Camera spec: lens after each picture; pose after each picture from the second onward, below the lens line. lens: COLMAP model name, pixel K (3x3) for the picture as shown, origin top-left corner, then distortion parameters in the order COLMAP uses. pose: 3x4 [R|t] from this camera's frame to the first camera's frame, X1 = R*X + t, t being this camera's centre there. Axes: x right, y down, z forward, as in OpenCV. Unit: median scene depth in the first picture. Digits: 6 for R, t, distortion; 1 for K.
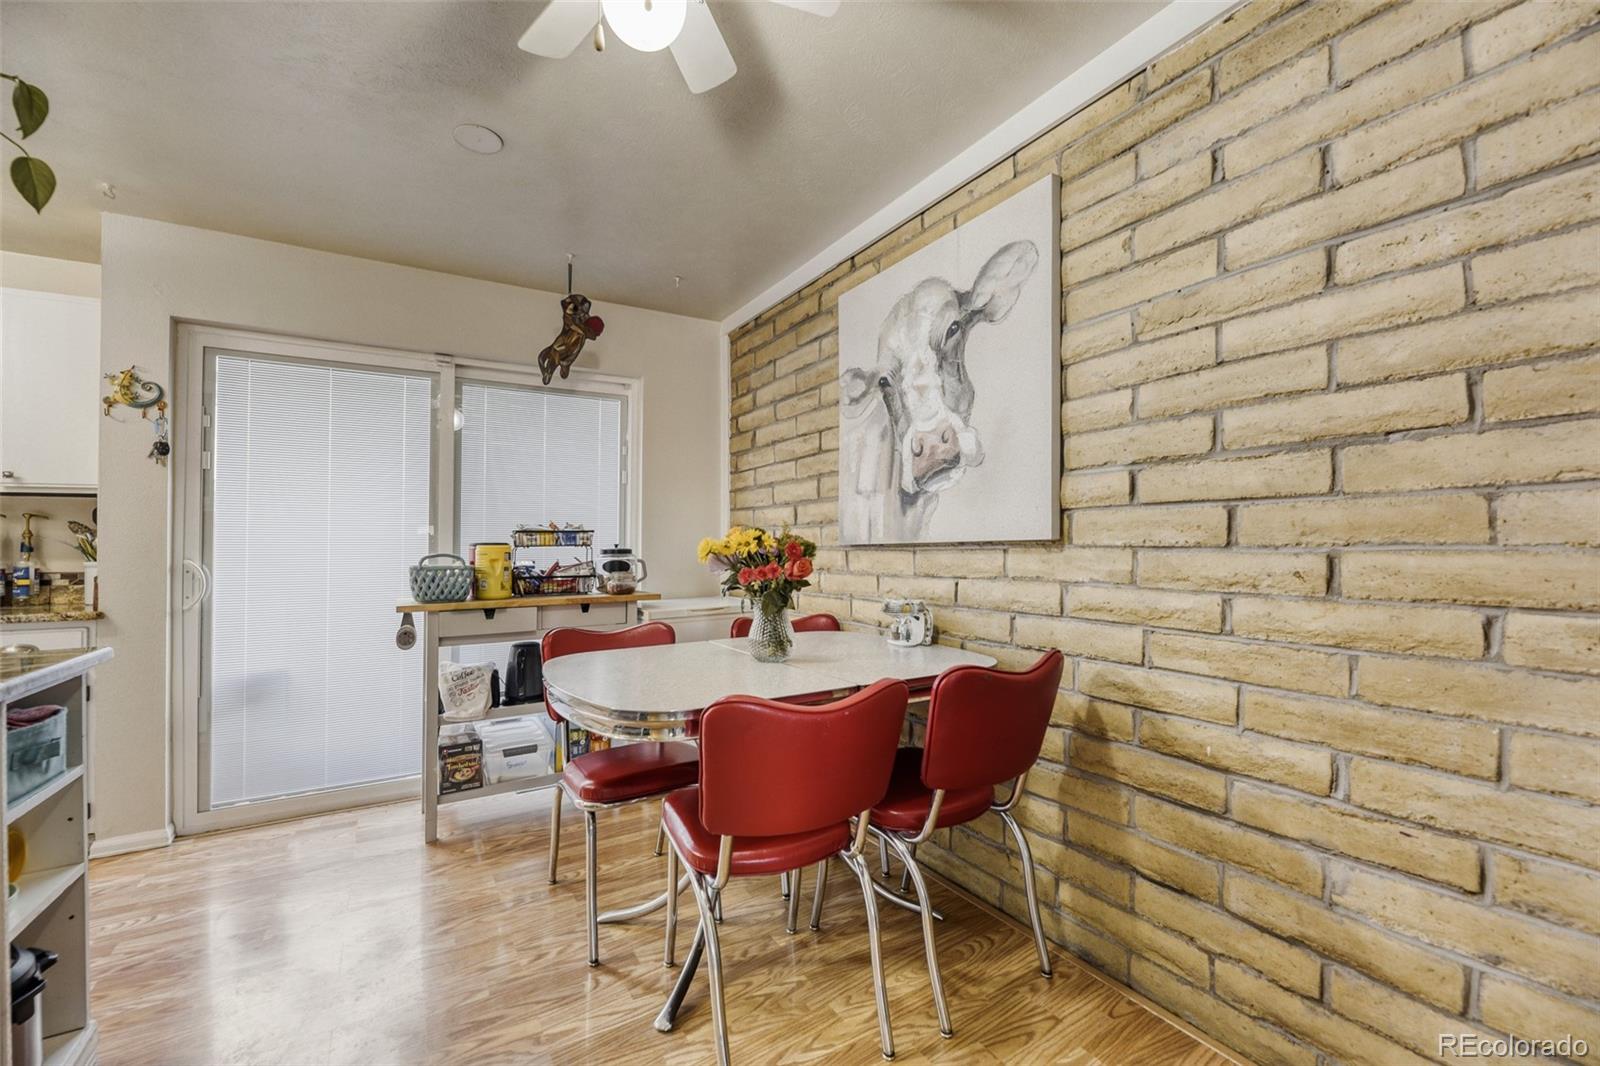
lens RADIAL K [[665.2, 0, 770.7], [0, 665.2, 544.5], [0, 0, 1]] dist [-0.000829, -0.002554]
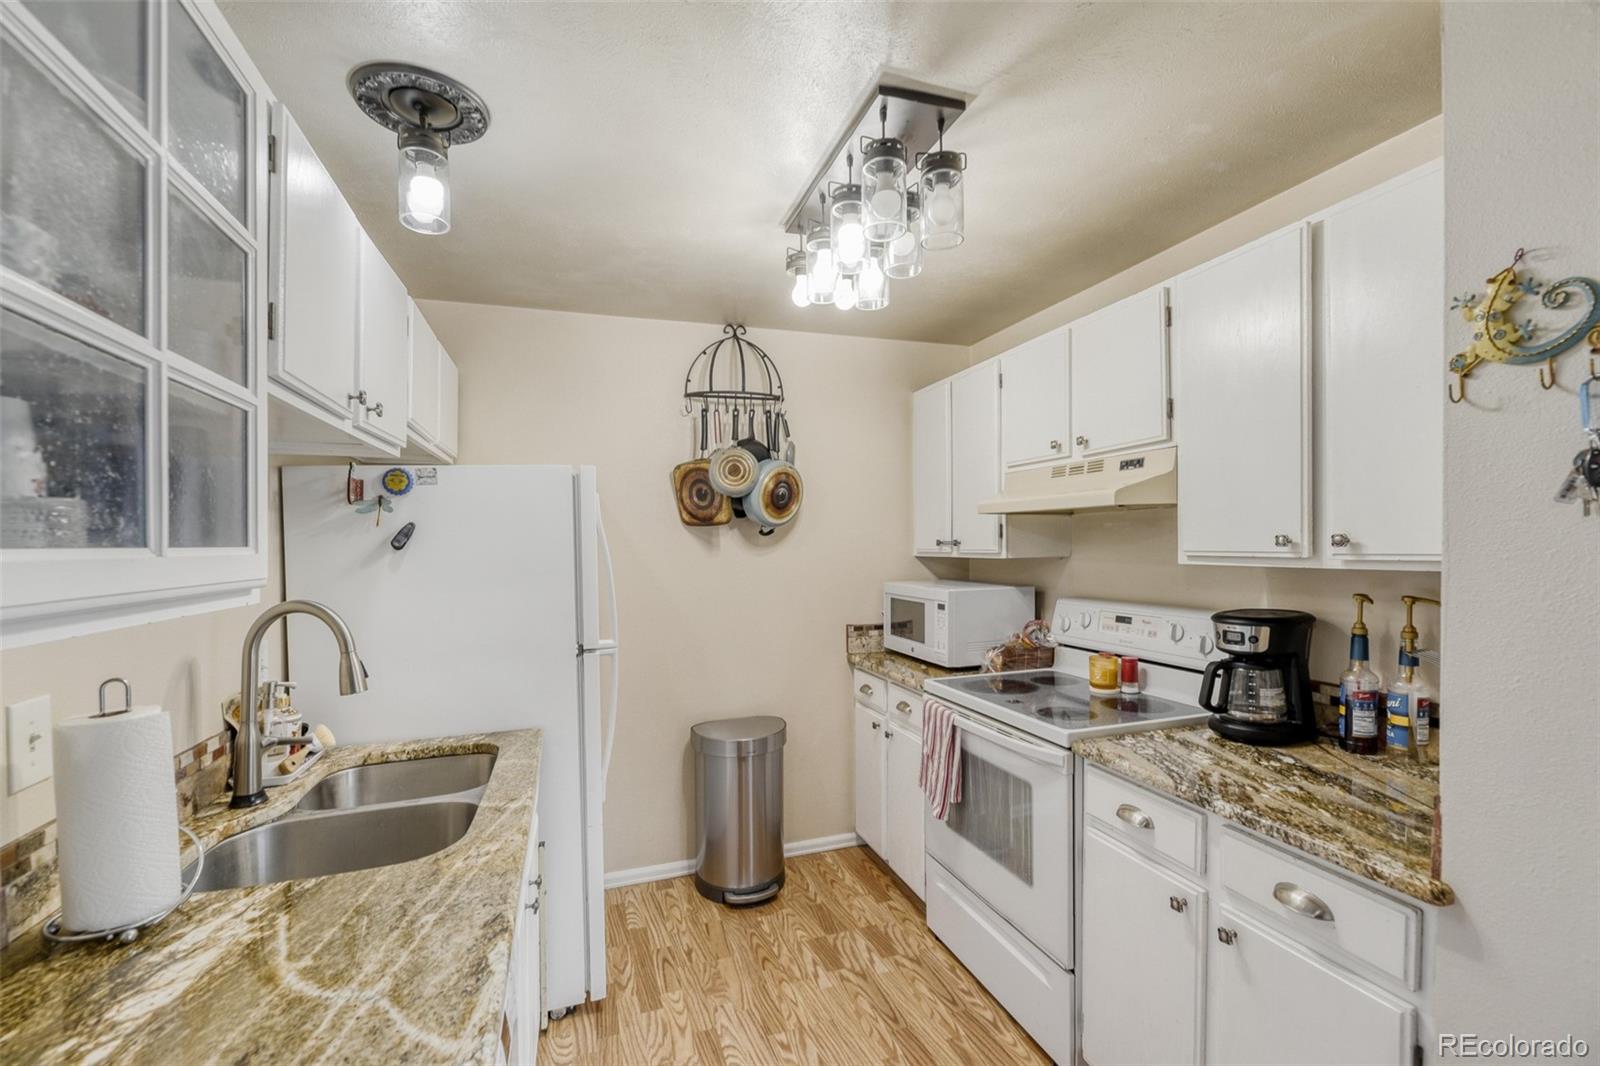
lens RADIAL K [[698.3, 0, 824.3], [0, 698.3, 546.9], [0, 0, 1]] dist [0.000633, -0.001407]
pose [[-0.161410, 0.016833, -0.986744, -0.592347], [0.024332, 0.999618, 0.013073, -0.138245], [0.986587, -0.021900, -0.161758, 0.780906]]
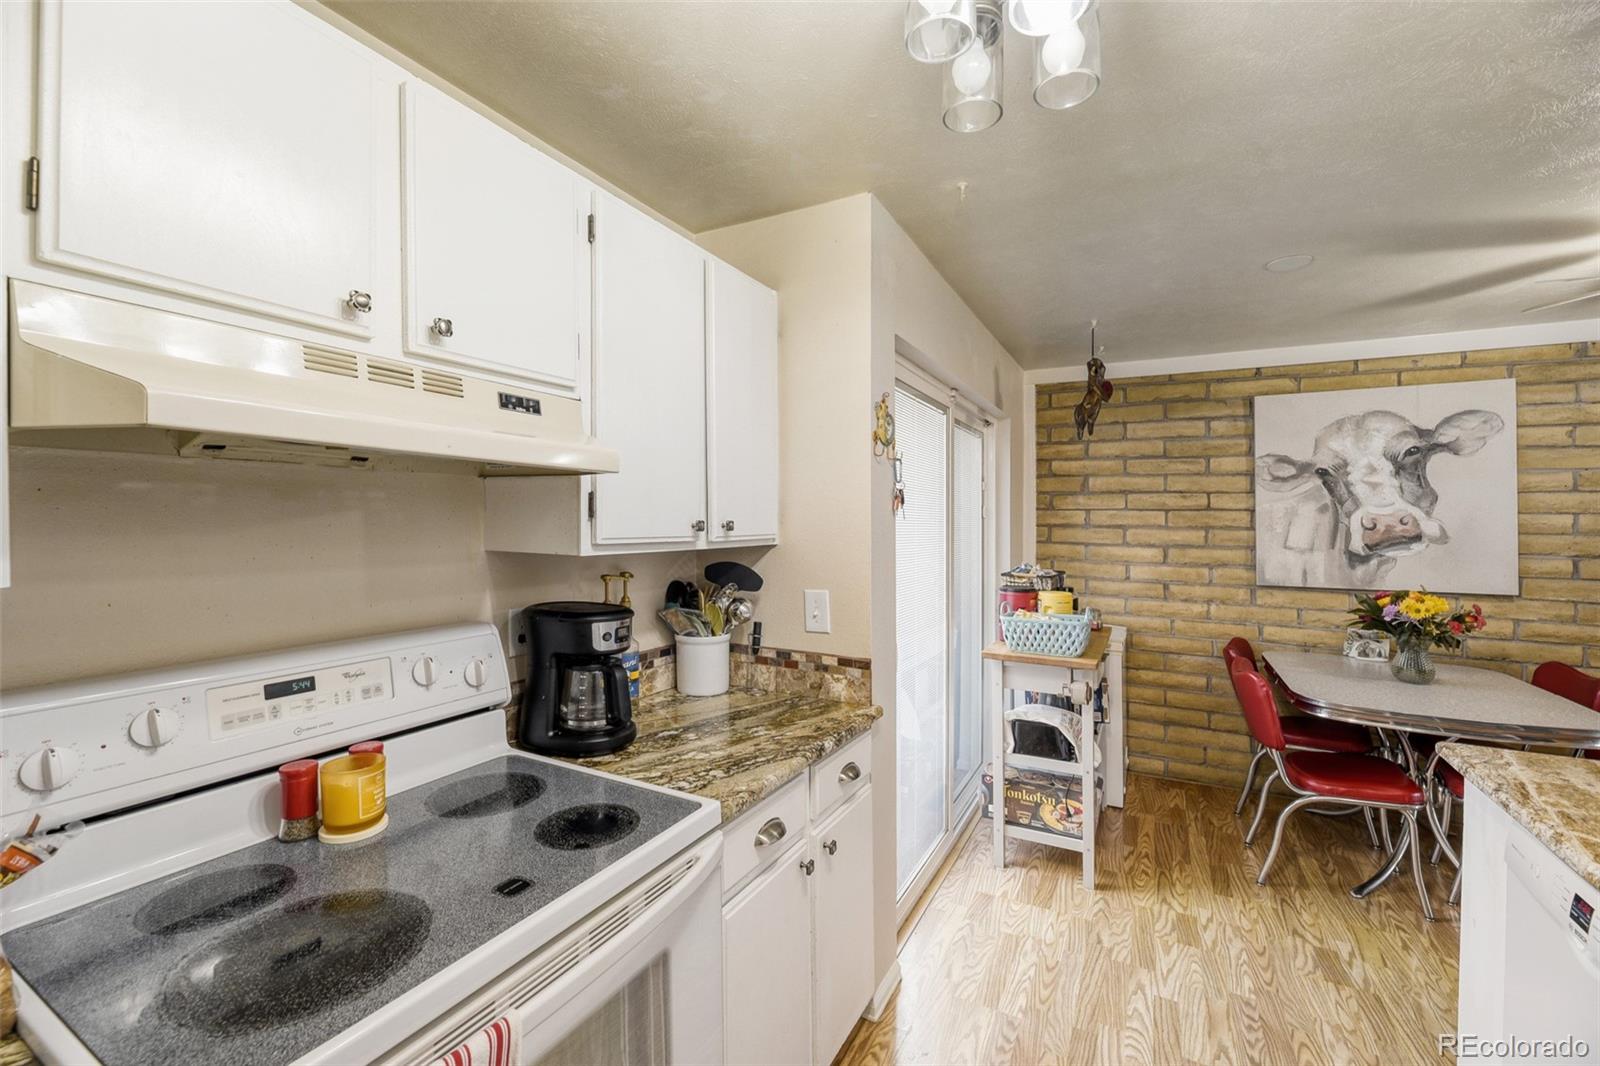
lens RADIAL K [[665.2, 0, 785.1], [0, 665.2, 518.9], [0, 0, 1]] dist [-0.000829, -0.002554]
pose [[0.848751, 0.016291, 0.528542, -1.660548], [-0.018613, 0.999826, -0.000927, -0.133737], [-0.528465, -0.009051, 0.848907, 0.447489]]
